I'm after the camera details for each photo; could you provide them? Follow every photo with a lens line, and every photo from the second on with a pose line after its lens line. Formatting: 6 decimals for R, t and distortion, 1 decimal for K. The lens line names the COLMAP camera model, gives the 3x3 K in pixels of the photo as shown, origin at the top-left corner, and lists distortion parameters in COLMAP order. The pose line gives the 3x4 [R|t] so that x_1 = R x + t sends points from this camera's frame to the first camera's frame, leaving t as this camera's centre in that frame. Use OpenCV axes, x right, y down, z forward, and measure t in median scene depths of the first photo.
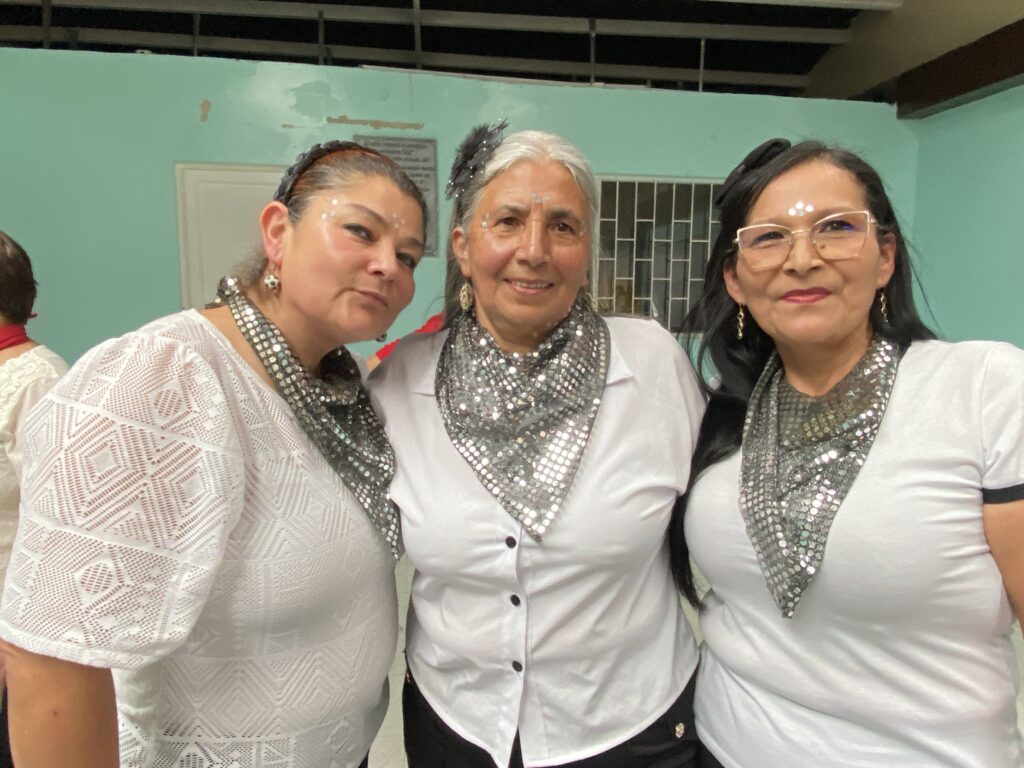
lens RADIAL K [[729.0, 0, 527.7], [0, 729.0, 386.0], [0, 0, 1]] dist [0.060039, -0.071698]
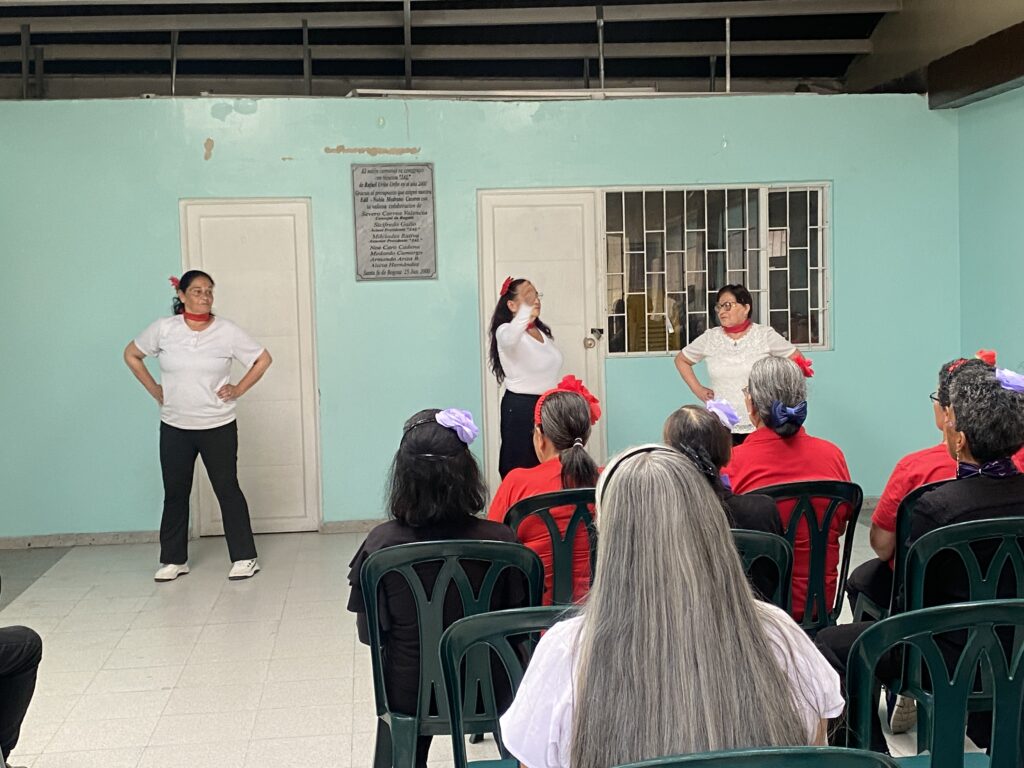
lens RADIAL K [[1377.6, 0, 497.5], [0, 1377.6, 383.2], [0, 0, 1]] dist [0.186067, -0.618515]
pose [[0.997222, -0.034053, -0.066244, 0.074871], [0.029750, 0.997448, -0.064903, 0.083450], [0.068285, 0.062752, 0.995690, -0.828714]]
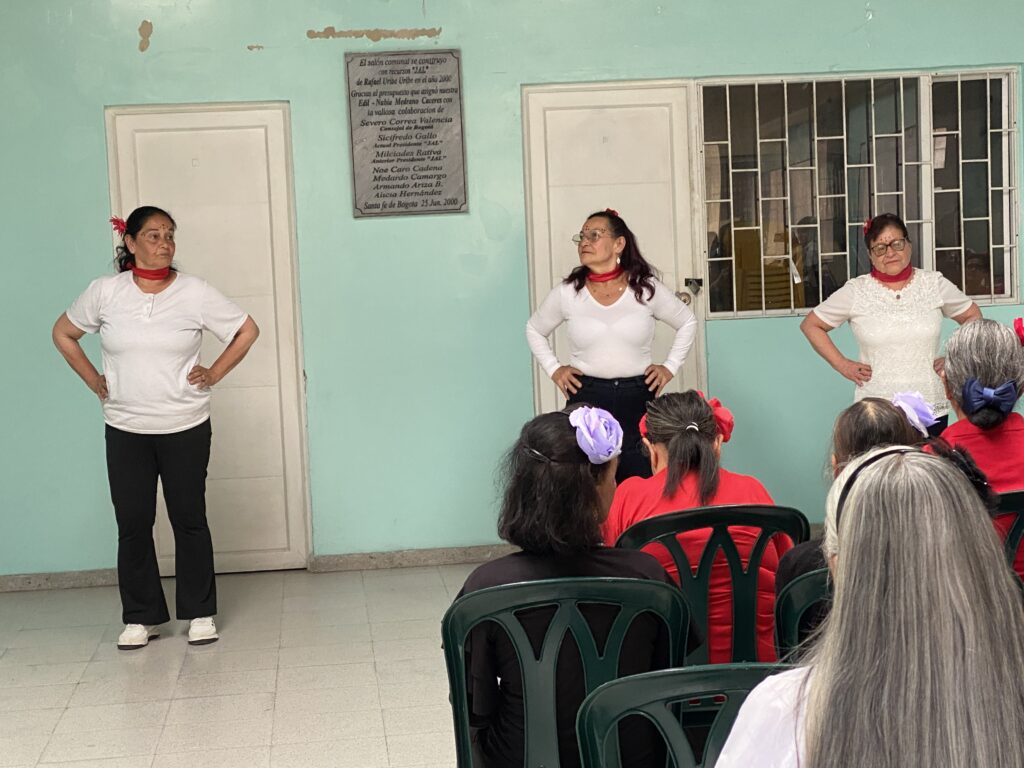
lens RADIAL K [[2000.1, 0, 493.3], [0, 2000.1, 384.0], [0, 0, 1]] dist [0.032318, 0.615283]
pose [[0.996182, -0.049207, -0.072110, 0.029595], [0.045584, 0.997655, -0.051050, 0.082394], [0.074453, 0.047568, 0.996089, -0.886868]]
